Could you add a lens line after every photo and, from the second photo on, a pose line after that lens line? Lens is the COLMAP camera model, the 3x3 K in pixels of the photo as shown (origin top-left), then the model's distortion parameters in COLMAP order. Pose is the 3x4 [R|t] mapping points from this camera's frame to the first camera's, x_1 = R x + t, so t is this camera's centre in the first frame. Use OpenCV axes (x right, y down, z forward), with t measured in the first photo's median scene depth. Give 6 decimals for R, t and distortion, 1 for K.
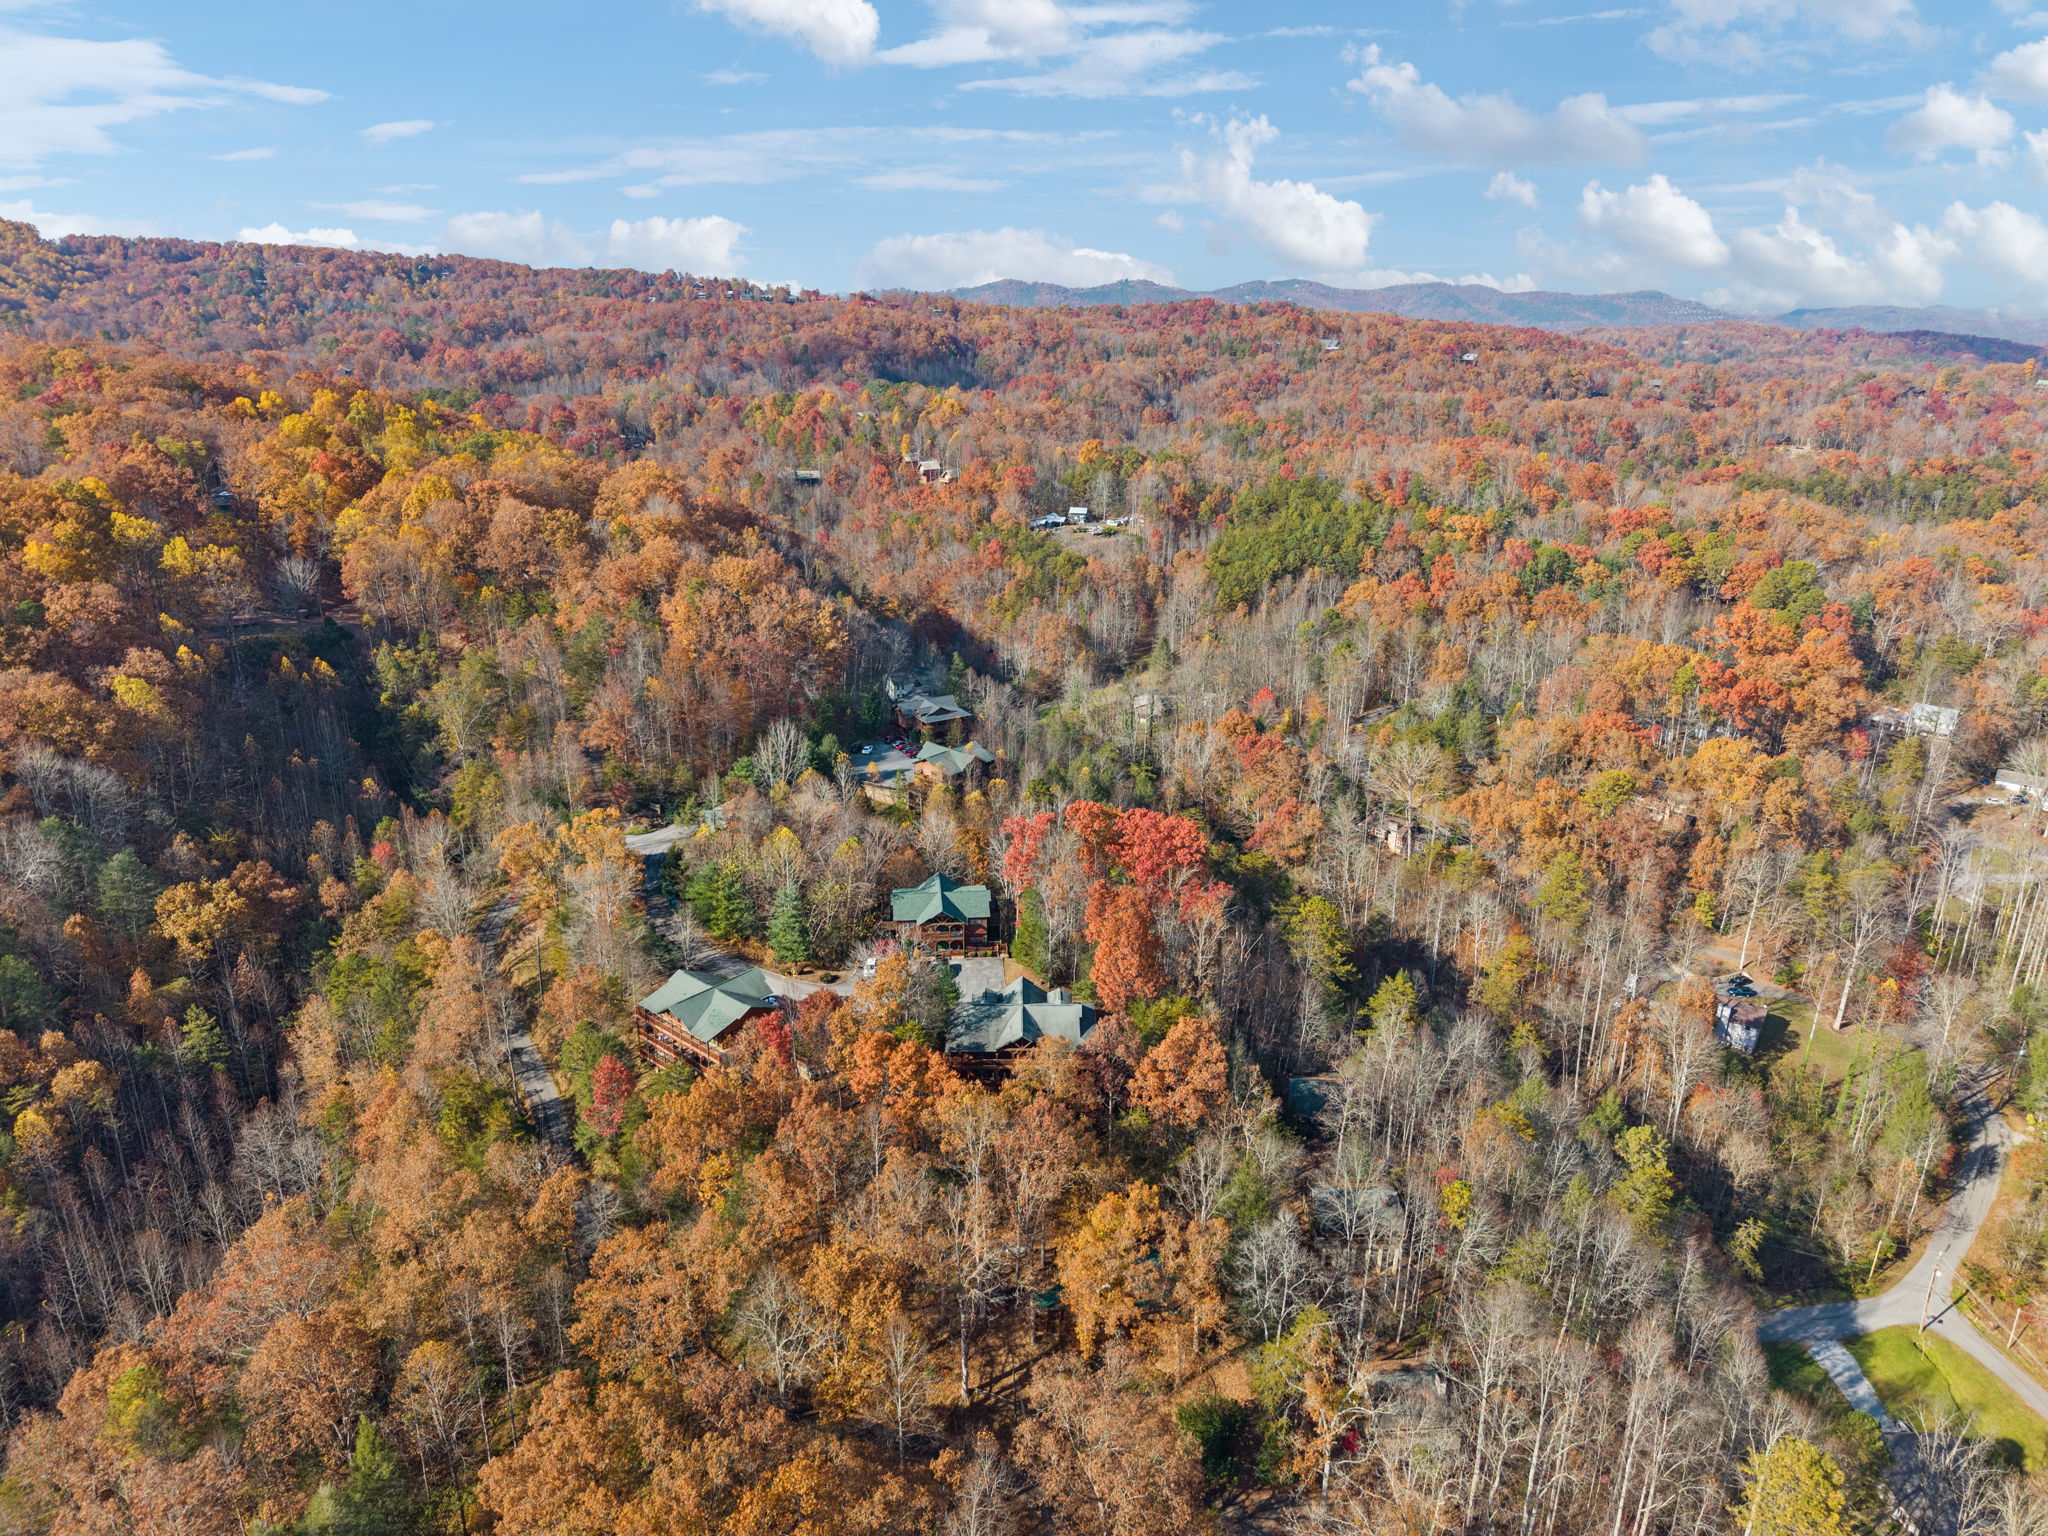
lens RADIAL K [[1364.9, 0, 1024.0], [0, 1364.9, 768.0], [0, 0, 1]] dist [-0.001058, -0.003232]
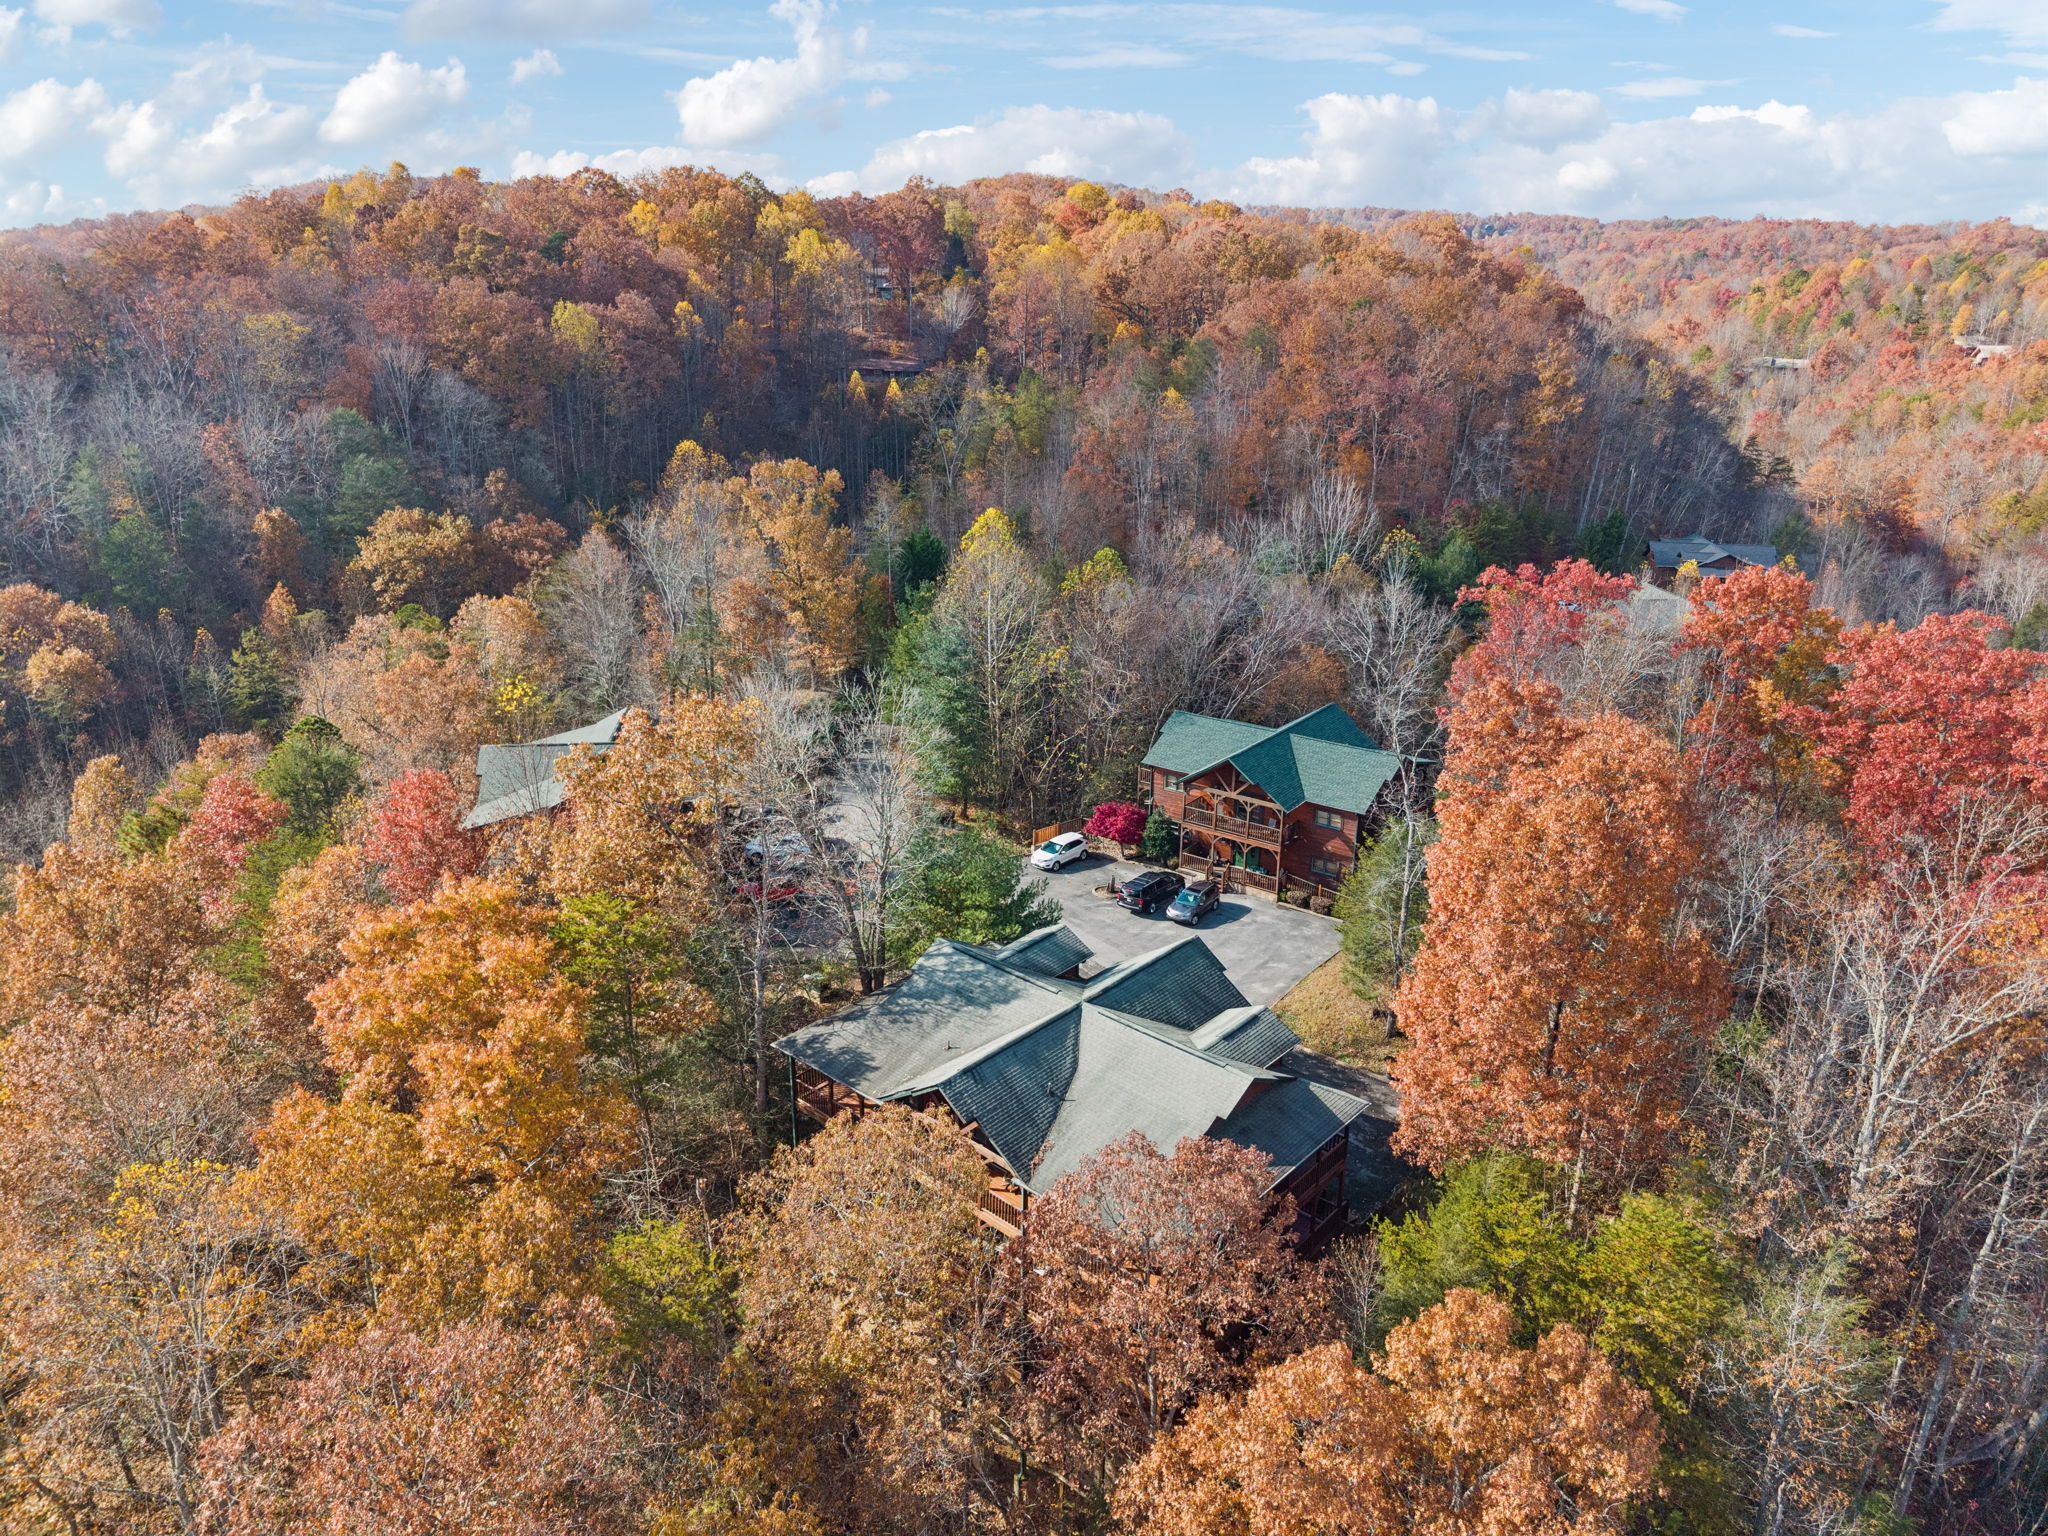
lens RADIAL K [[1355.4, 0, 1029.6], [0, 1355.4, 765.4], [0, 0, 1]] dist [-0.006568, -0.003864]
pose [[0.740599, 0.224844, -0.633212, 0.046103], [-0.228993, 0.970398, 0.076745, 0.028807], [0.631724, 0.088164, 0.770164, 0.213398]]
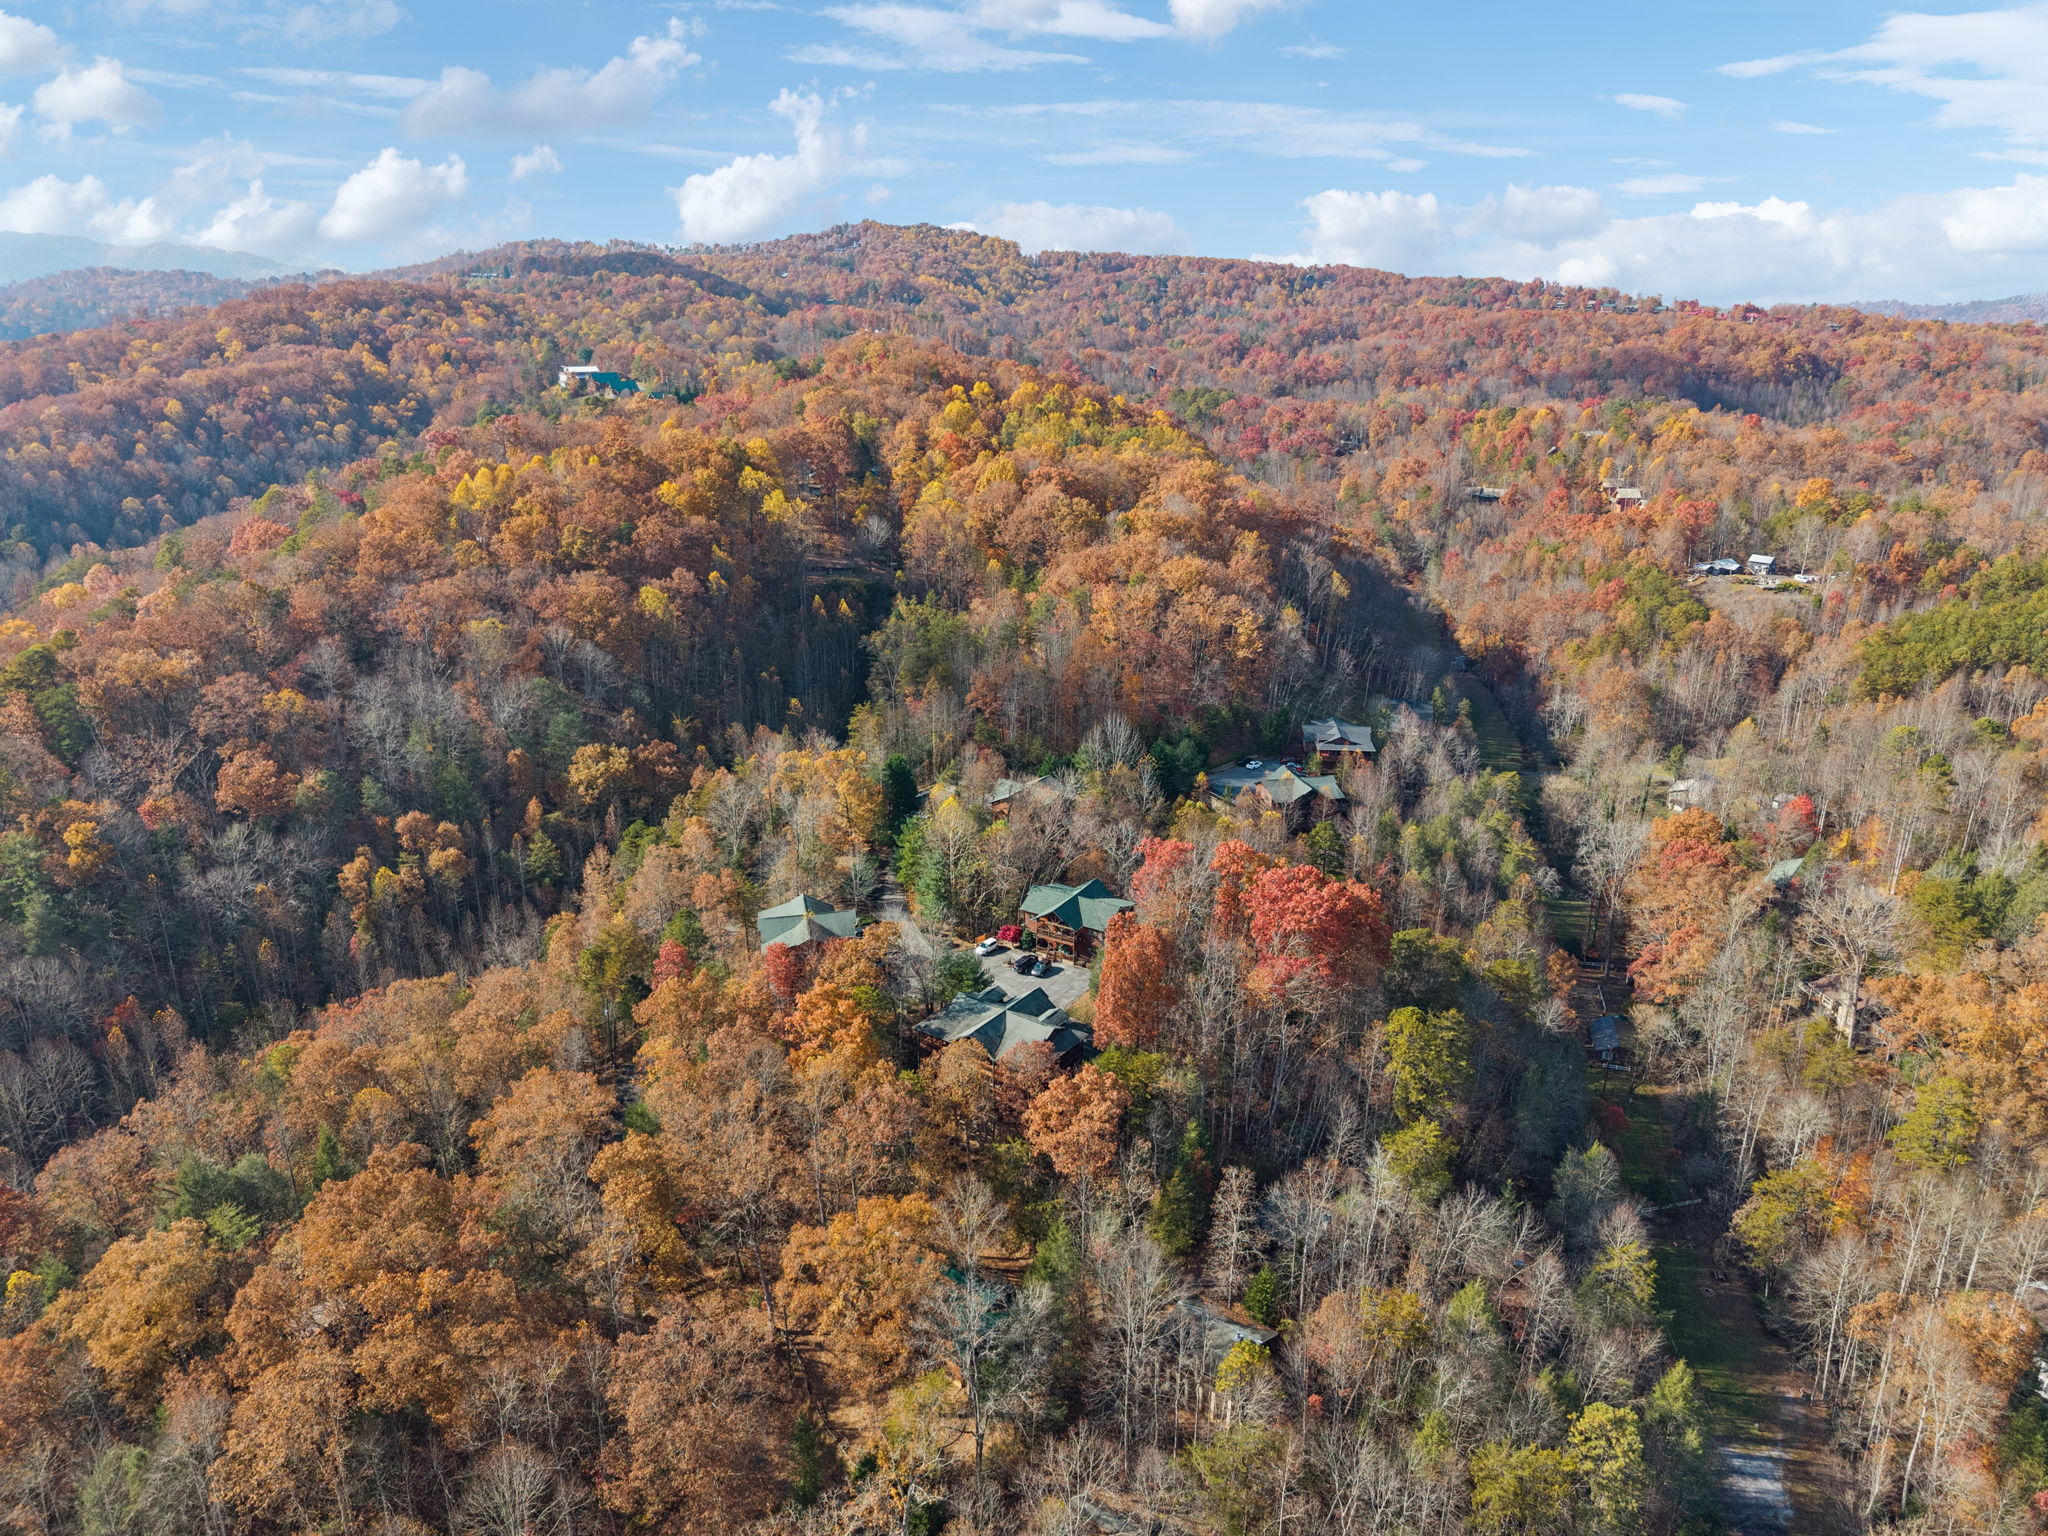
lens RADIAL K [[1355.4, 0, 1029.6], [0, 1355.4, 765.4], [0, 0, 1]] dist [-0.006568, -0.003864]
pose [[0.805360, 0.197556, -0.558898, 0.148206], [-0.200461, 0.978050, 0.056856, -0.017132], [0.557863, 0.066248, 0.827285, 0.050665]]
